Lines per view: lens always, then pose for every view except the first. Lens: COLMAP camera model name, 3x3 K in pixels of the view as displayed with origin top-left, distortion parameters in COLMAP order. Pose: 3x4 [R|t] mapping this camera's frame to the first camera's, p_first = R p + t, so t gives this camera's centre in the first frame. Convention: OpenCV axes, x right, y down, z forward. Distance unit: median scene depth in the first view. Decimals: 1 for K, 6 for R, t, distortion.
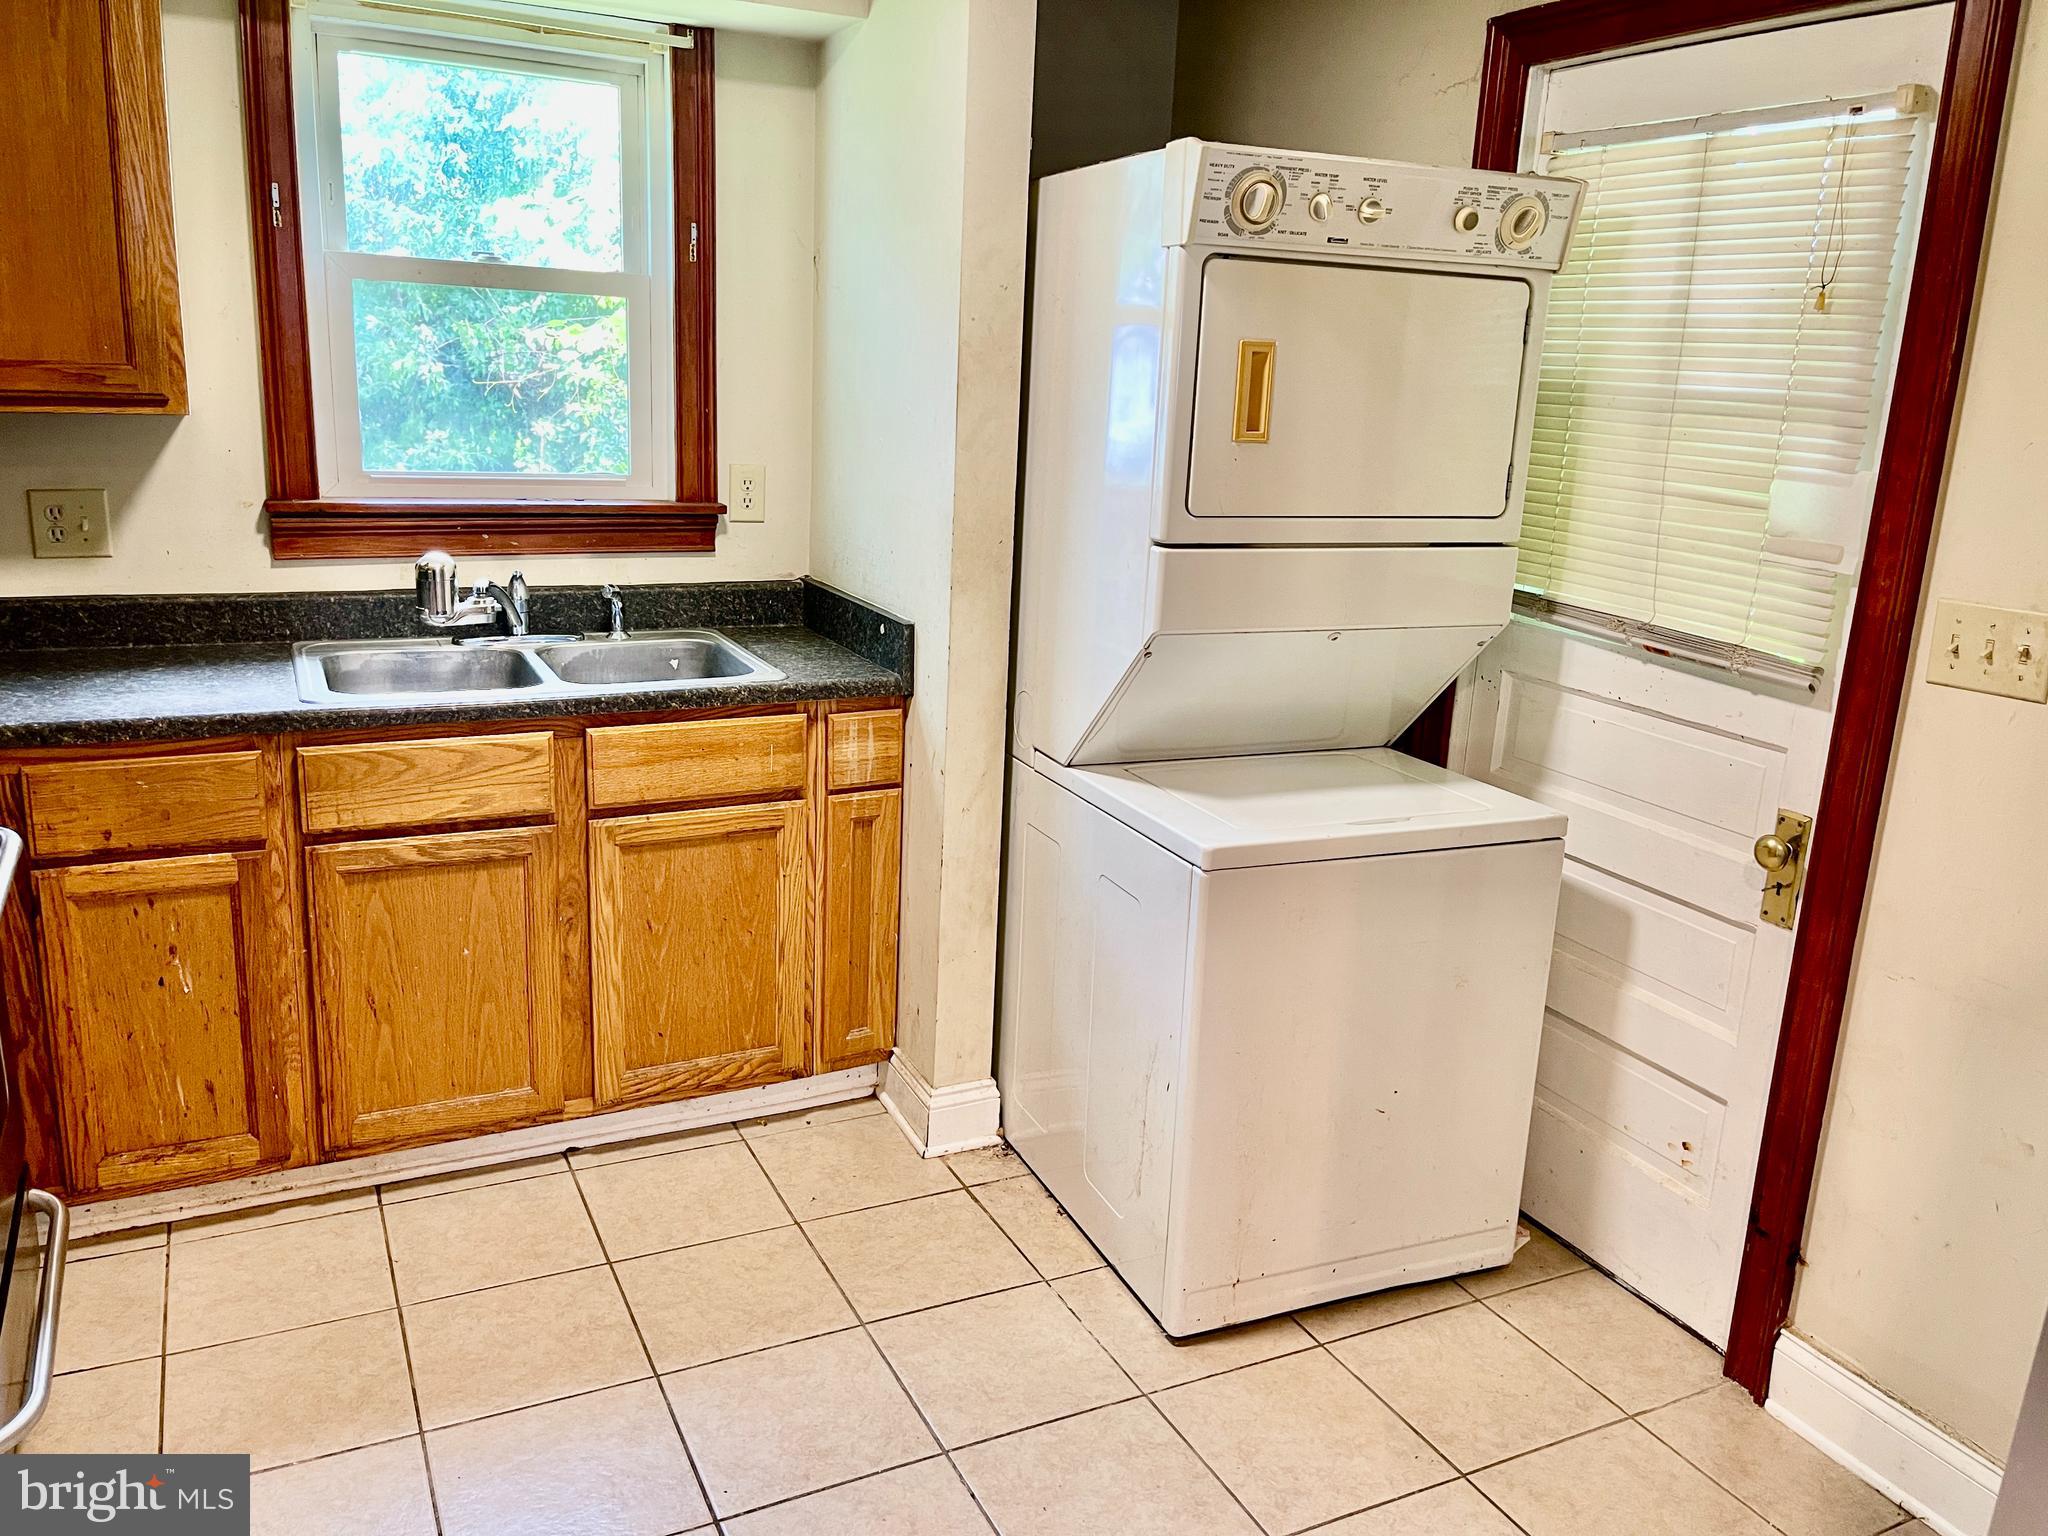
lens RADIAL K [[1568.1, 0, 1028.0], [0, 1568.1, 754.5], [0, 0, 1]] dist [0.049655, -0.053081]
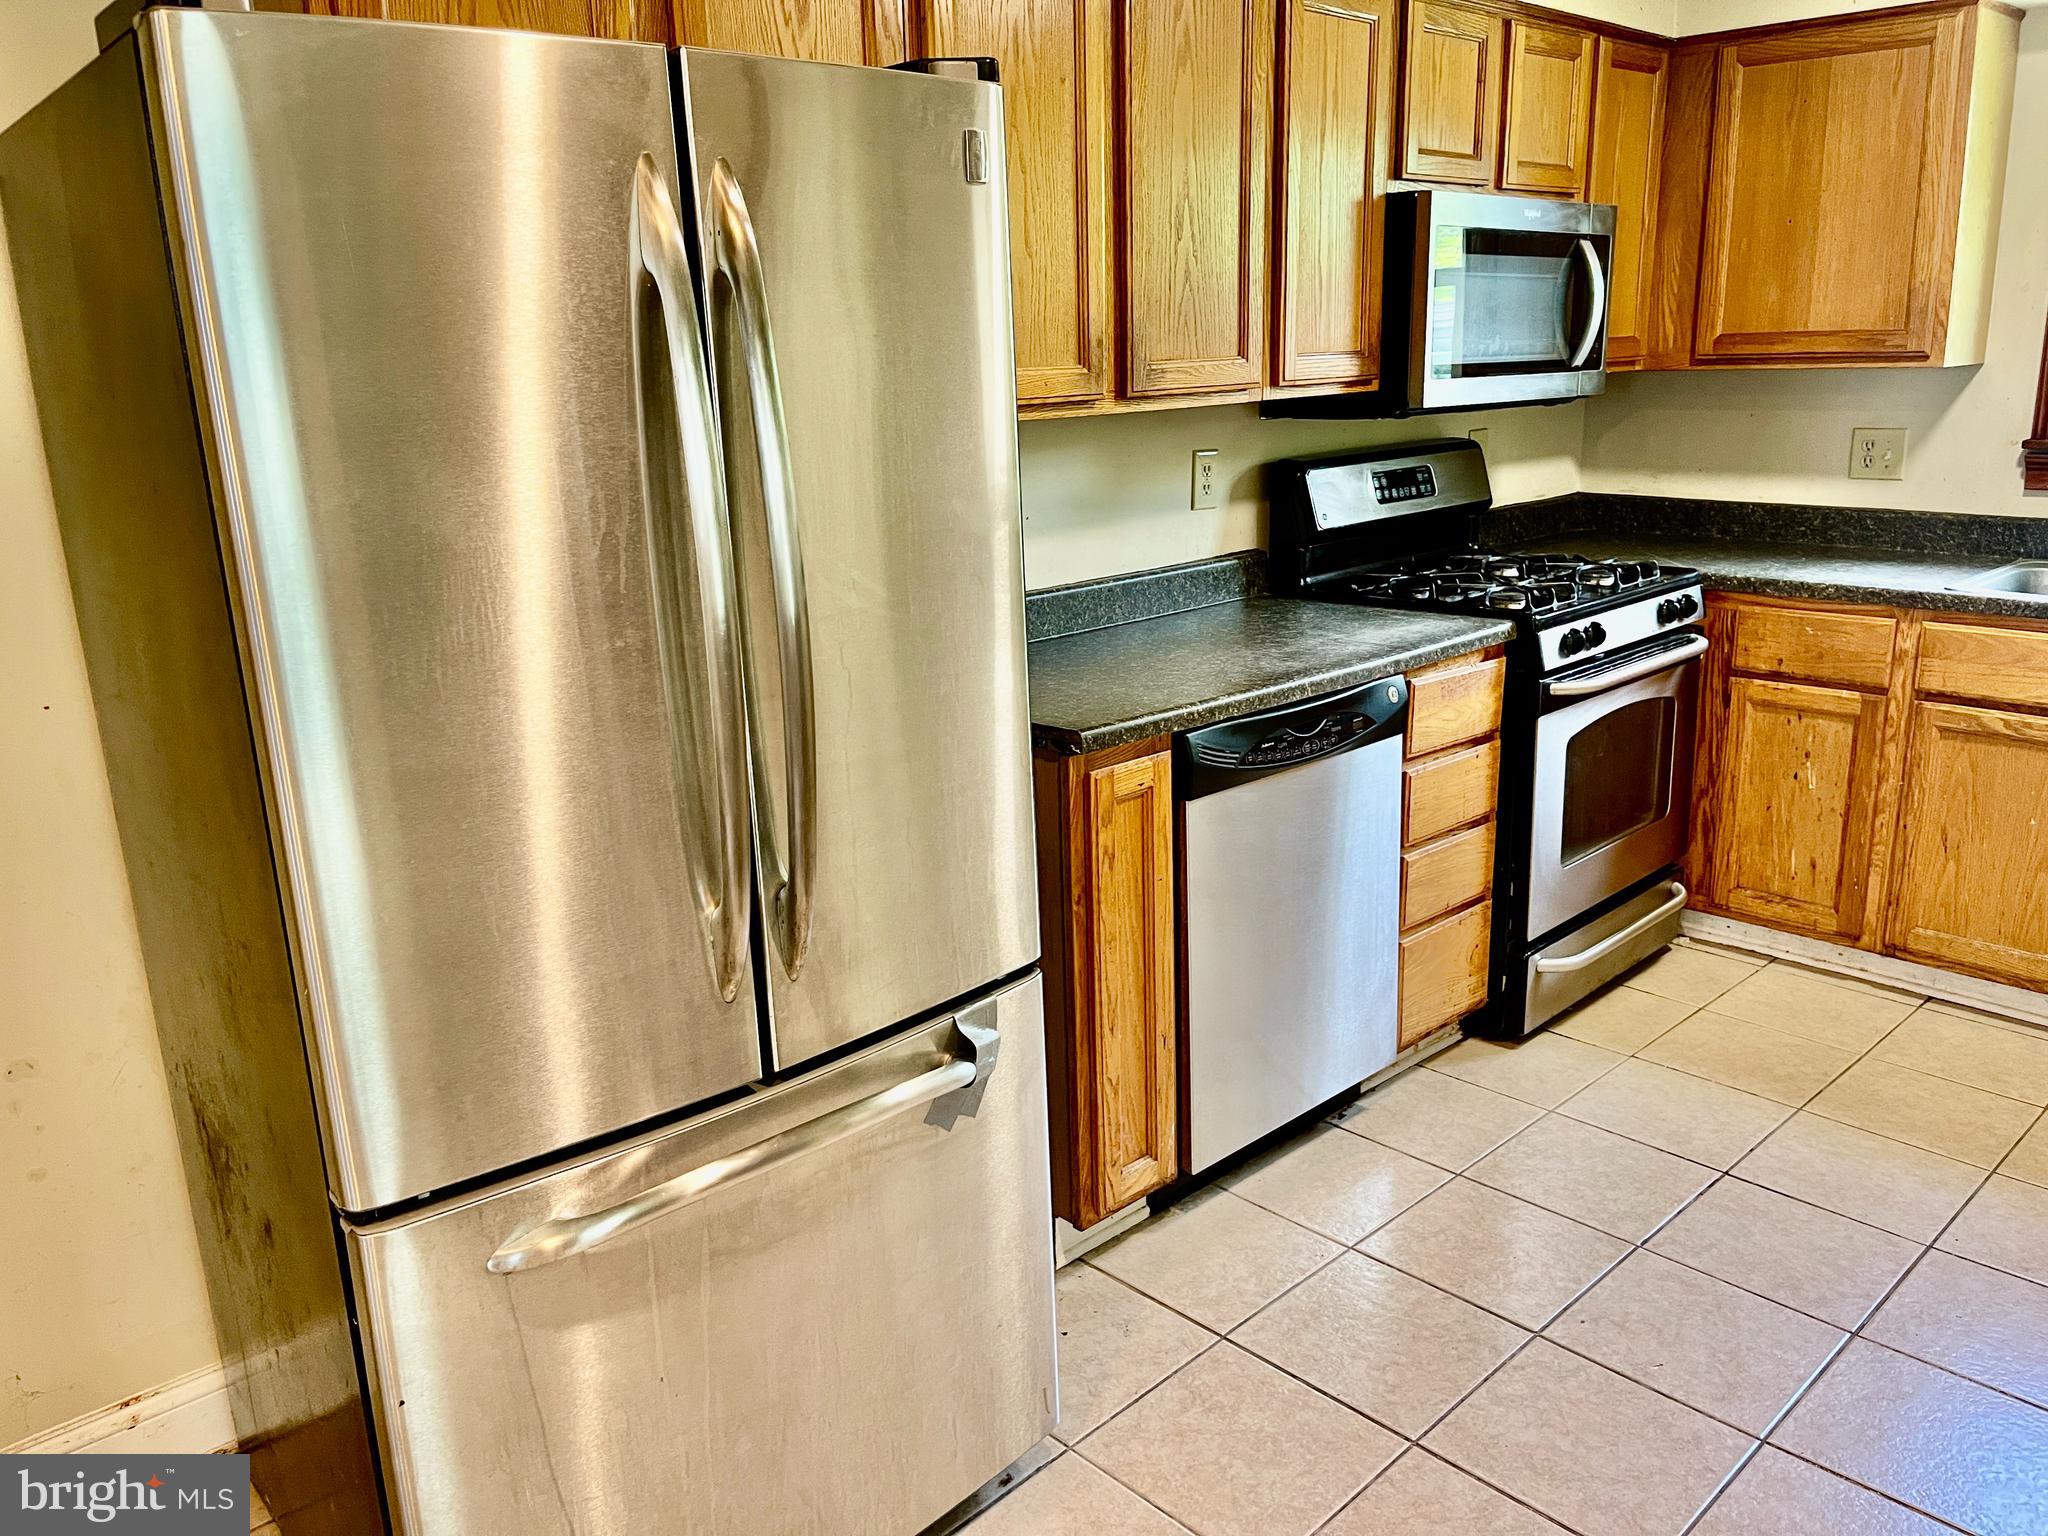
lens RADIAL K [[1568.1, 0, 1027.4], [0, 1568.1, 767.3], [0, 0, 1]] dist [0.049655, -0.053081]
pose [[0.297206, 0.196567, -0.934361, 0.538123], [-0.196884, 0.970166, 0.141474, 0.070411], [0.934294, 0.141914, 0.327040, -0.086714]]
